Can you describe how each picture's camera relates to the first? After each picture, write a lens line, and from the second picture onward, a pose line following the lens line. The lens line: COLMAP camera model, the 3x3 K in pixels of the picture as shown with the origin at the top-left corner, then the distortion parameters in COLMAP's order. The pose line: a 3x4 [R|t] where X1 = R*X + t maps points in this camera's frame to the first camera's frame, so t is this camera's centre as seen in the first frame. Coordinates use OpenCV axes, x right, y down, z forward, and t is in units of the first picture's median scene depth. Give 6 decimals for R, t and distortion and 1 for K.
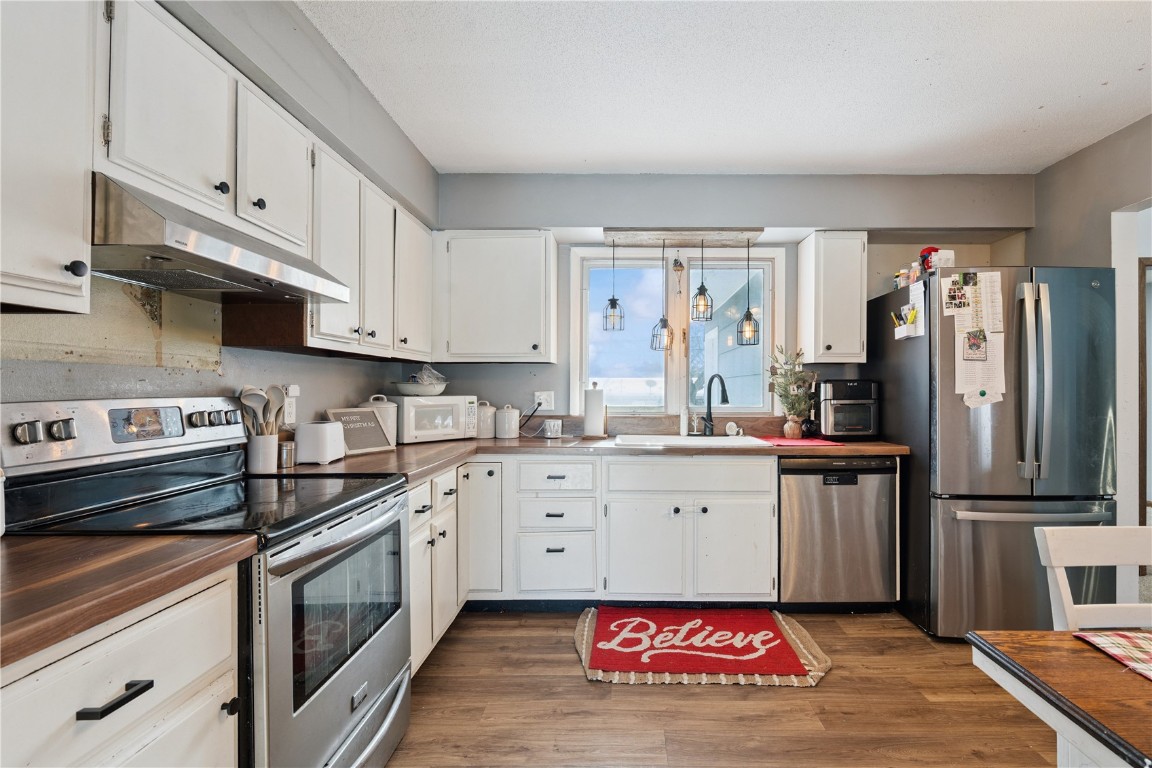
lens RADIAL K [[523.2, 0, 624.4], [0, 523.2, 389.6], [0, 0, 1]] dist [-0.000829, 0.001274]
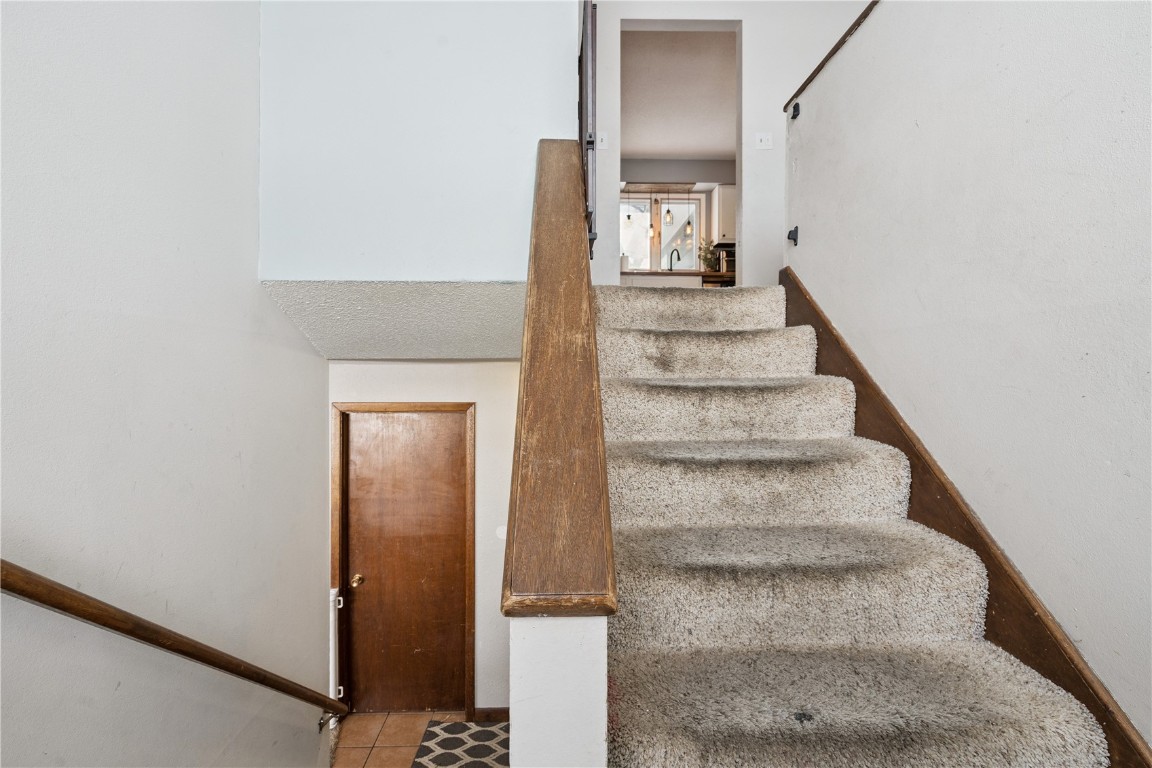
lens RADIAL K [[523.2, 0, 572.4], [0, 523.2, 388.7], [0, 0, 1]] dist [-0.000829, 0.001274]
pose [[0.999427, -0.005452, 0.033416, -0.336161], [0.005190, 0.999955, 0.007949, 0.540591], [-0.033458, -0.007771, 0.999410, -1.211340]]
